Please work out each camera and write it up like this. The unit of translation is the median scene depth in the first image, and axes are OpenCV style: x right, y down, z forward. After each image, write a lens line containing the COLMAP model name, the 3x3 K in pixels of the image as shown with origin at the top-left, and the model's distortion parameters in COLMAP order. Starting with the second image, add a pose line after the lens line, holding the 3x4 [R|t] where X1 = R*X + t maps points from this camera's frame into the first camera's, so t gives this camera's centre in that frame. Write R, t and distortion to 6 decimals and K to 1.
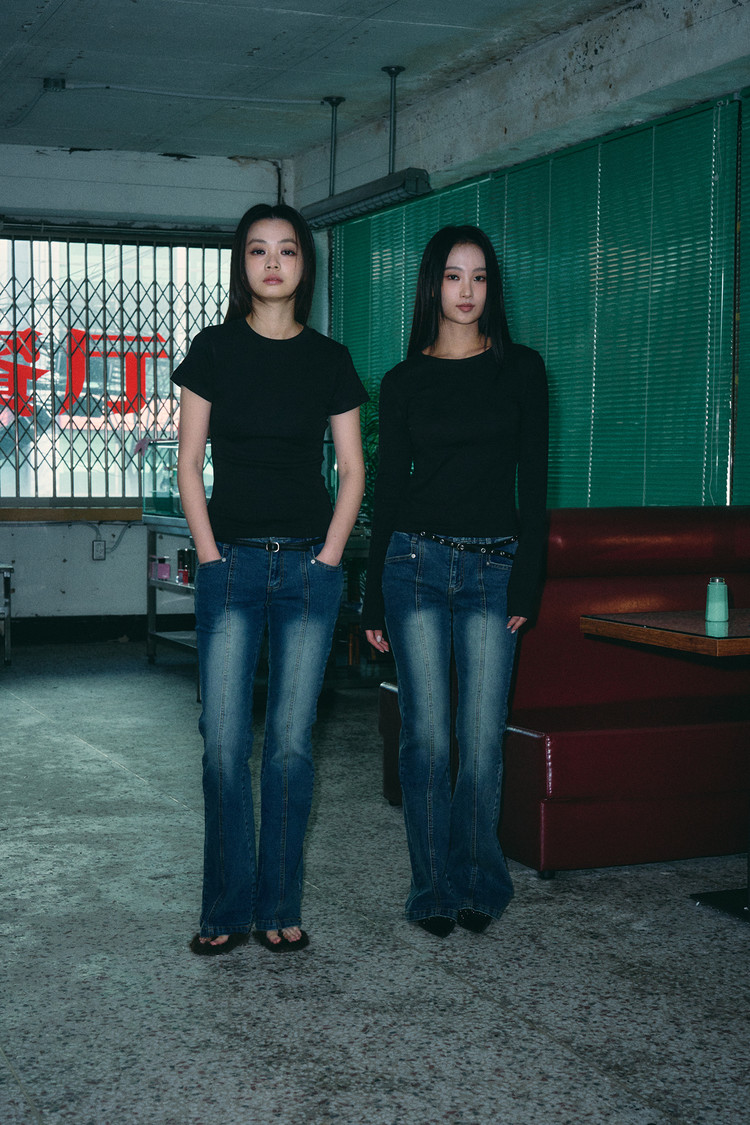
lens RADIAL K [[1873.5, 0, 375.0], [0, 1873.5, 562.5], [0, 0, 1]] dist [-0.062078, -0.099210]
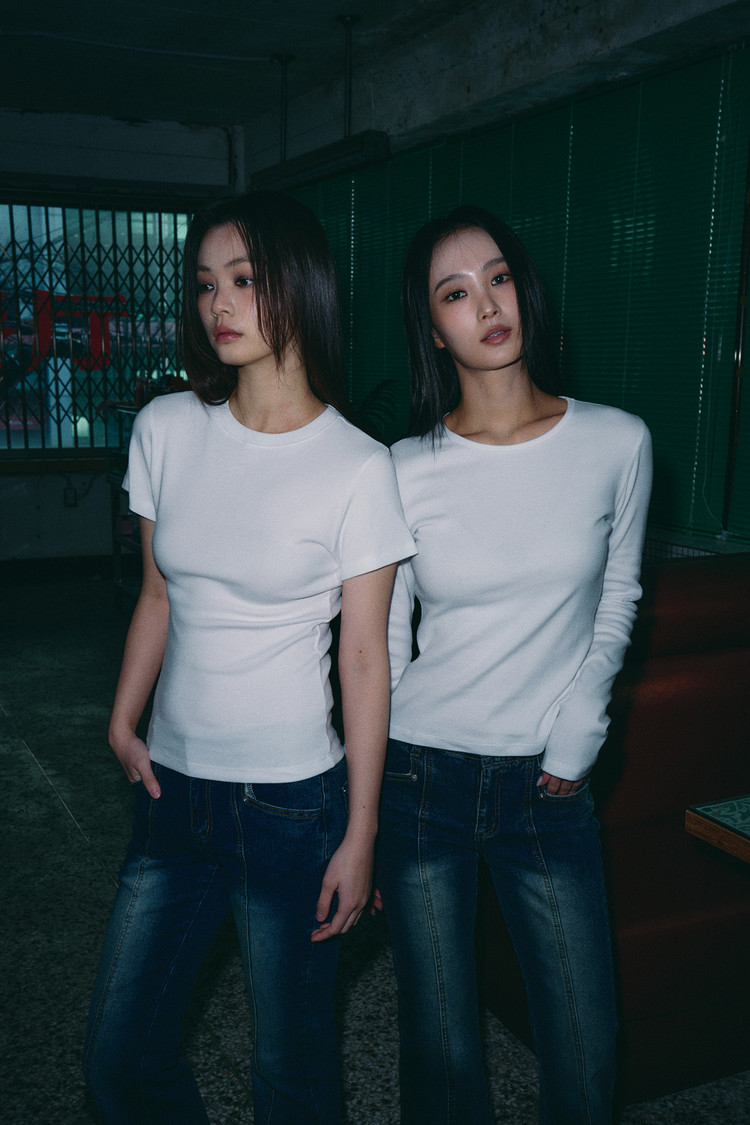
lens RADIAL K [[1207.5, 0, 375.0], [0, 1207.5, 562.5], [0, 0, 1]] dist [-0.030315, 0.159363]
pose [[0.998304, -0.009751, 0.057388, -0.016057], [0.002739, 0.992646, 0.121019, -0.077511], [-0.058146, -0.120657, 0.990990, 0.420224]]
